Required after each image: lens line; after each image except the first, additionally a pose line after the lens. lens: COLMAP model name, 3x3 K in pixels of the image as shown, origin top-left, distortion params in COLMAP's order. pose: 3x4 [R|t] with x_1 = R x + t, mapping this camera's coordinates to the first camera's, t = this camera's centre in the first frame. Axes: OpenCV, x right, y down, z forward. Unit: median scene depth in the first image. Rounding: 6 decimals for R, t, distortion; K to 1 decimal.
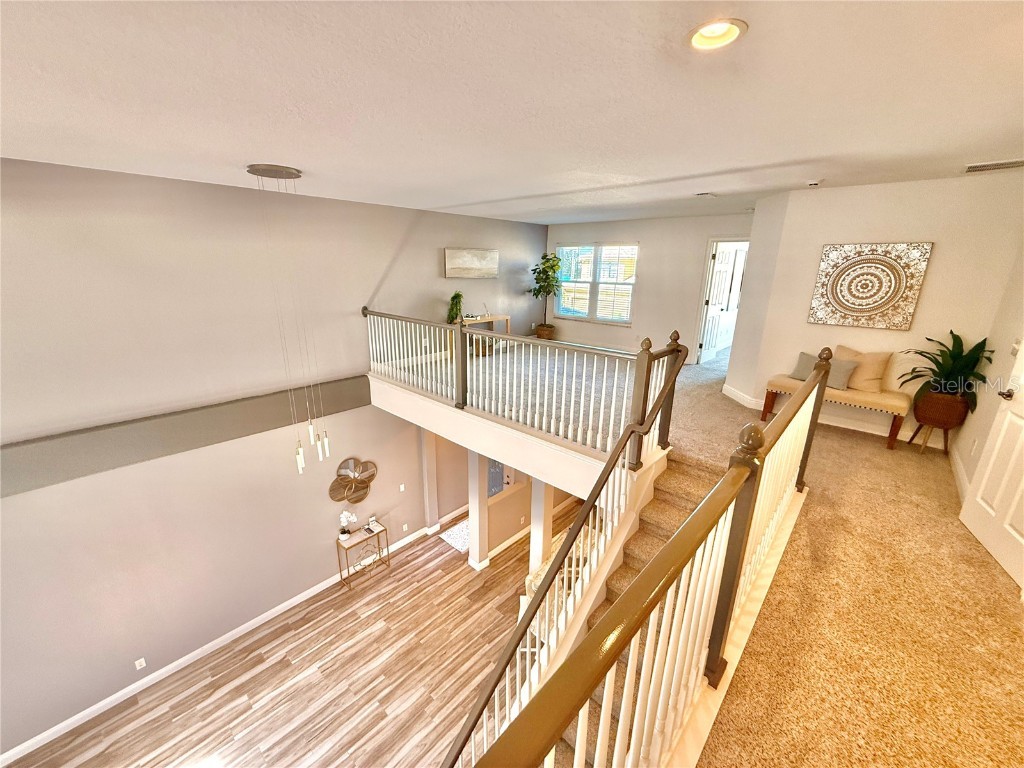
lens RADIAL K [[406.4, 0, 512.3], [0, 406.4, 384.1], [0, 0, 1]] dist [-0.001970, 0.000182]
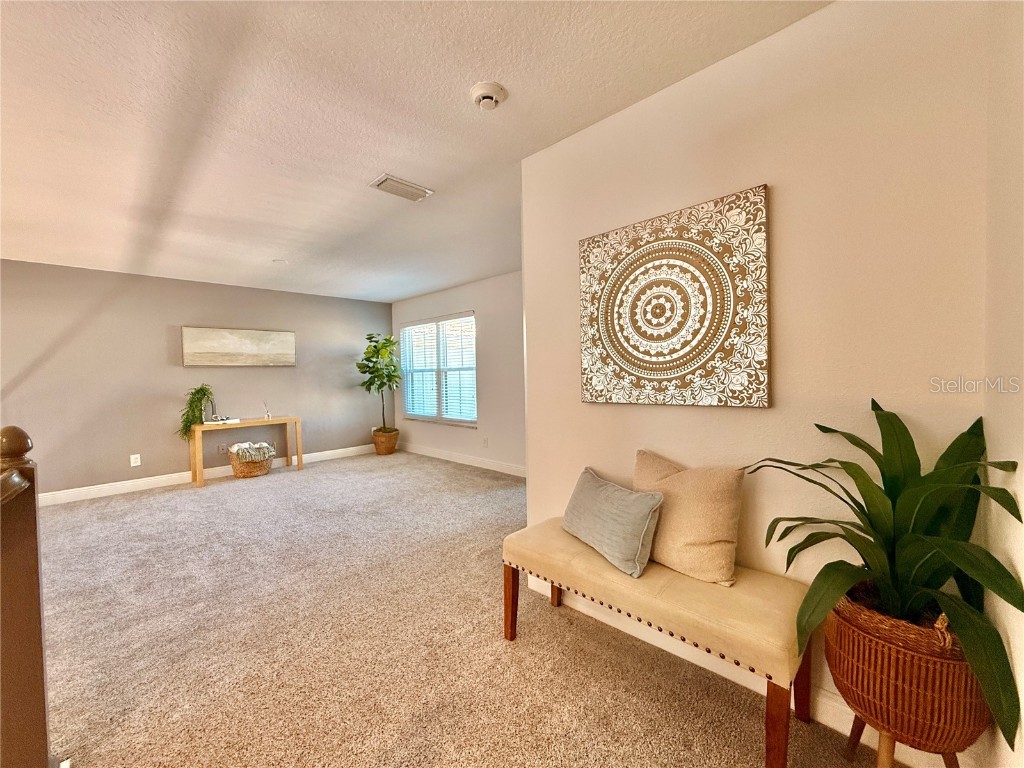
lens RADIAL K [[406.4, 0, 511.4], [0, 406.4, 383.9], [0, 0, 1]] dist [-0.001970, 0.000182]
pose [[0.999023, -0.032854, -0.029565, 0.709047], [0.024009, 0.965012, -0.261106, -0.057536], [0.037109, 0.260141, 0.964857, 0.588423]]
